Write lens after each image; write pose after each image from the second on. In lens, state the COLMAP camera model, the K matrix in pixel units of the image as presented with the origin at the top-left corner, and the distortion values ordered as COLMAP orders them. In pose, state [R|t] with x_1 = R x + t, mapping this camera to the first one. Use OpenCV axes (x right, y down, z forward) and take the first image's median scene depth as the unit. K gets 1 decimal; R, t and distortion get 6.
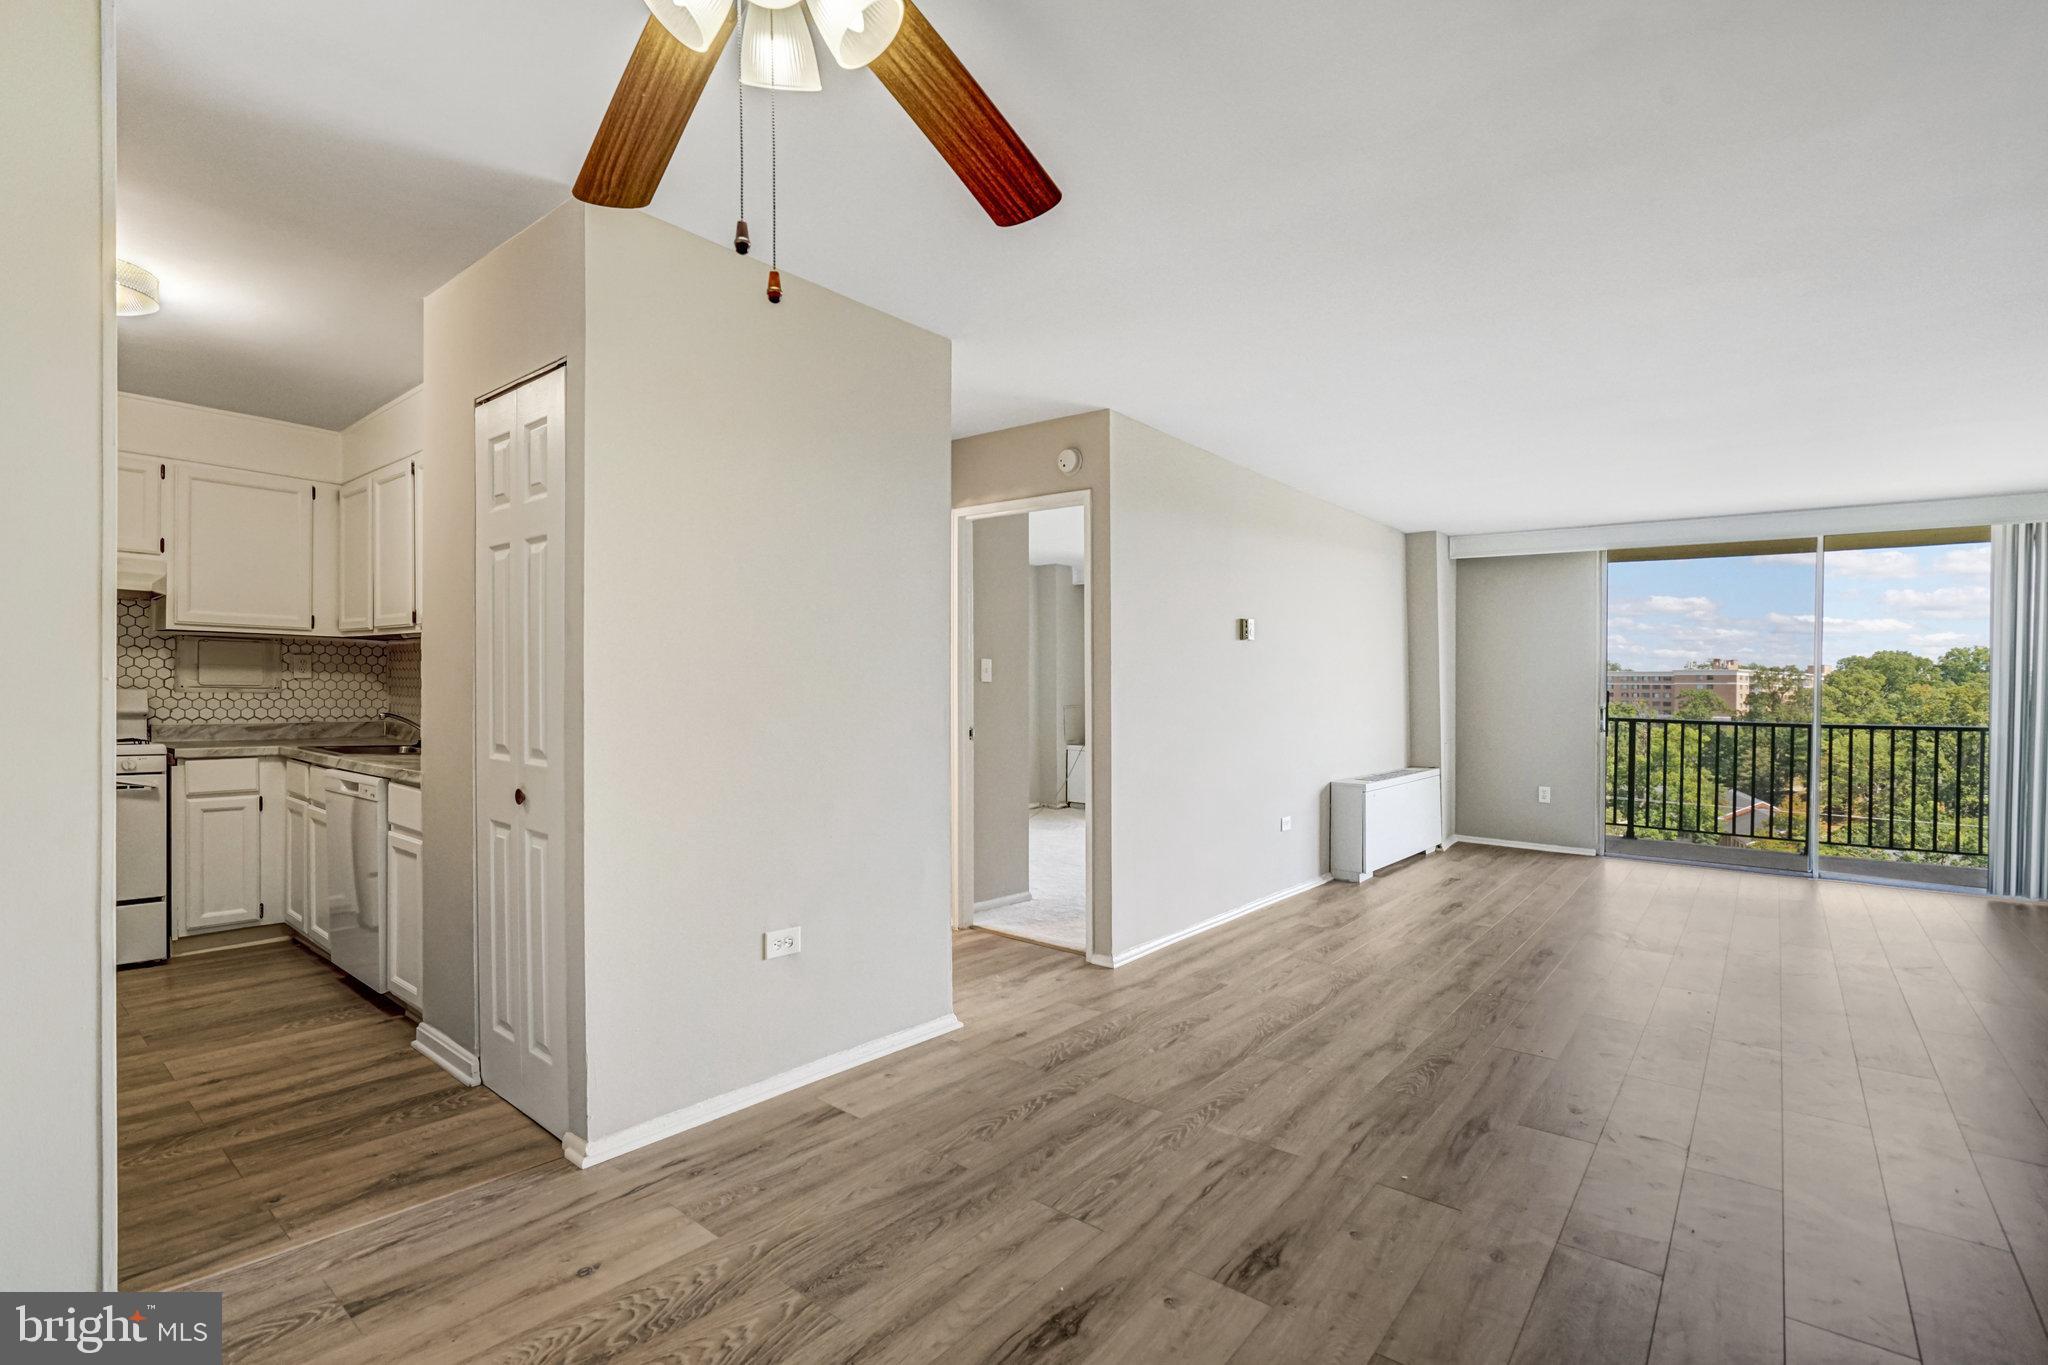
lens RADIAL K [[948.6, 0, 1029.6], [0, 948.6, 690.3], [0, 0, 1]] dist [-0.002050, 0.000057]
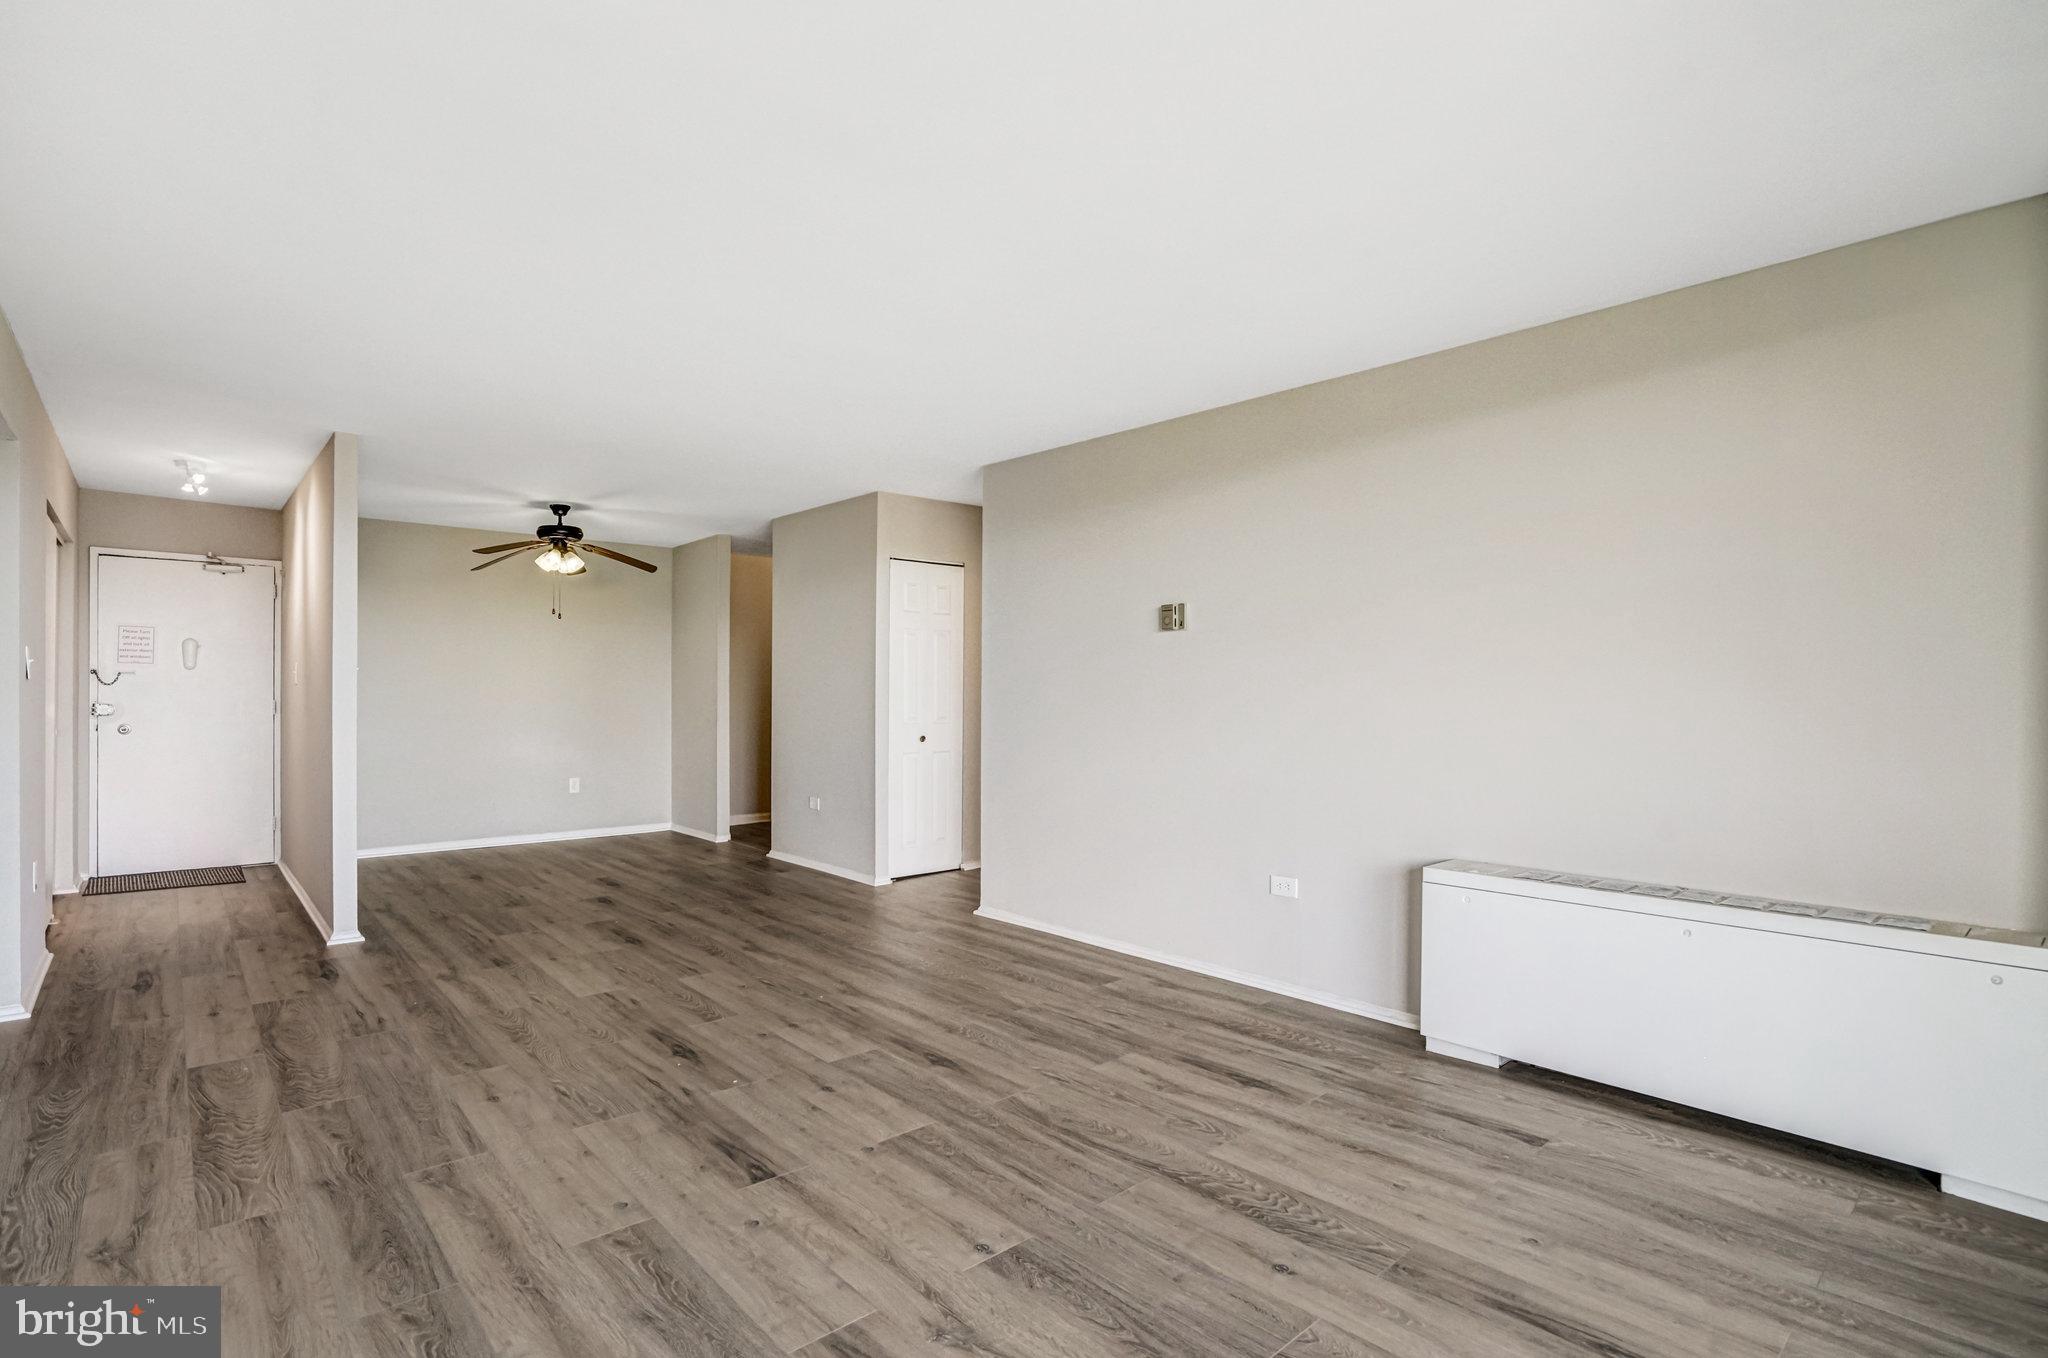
lens RADIAL K [[948.6, 0, 1029.6], [0, 948.6, 686.8], [0, 0, 1]] dist [-0.002050, 0.000057]
pose [[-0.141070, -0.027046, -0.989630, 1.301403], [-0.014871, 0.999572, -0.025198, 0.022904], [0.989888, 0.011162, -0.141412, 1.222024]]
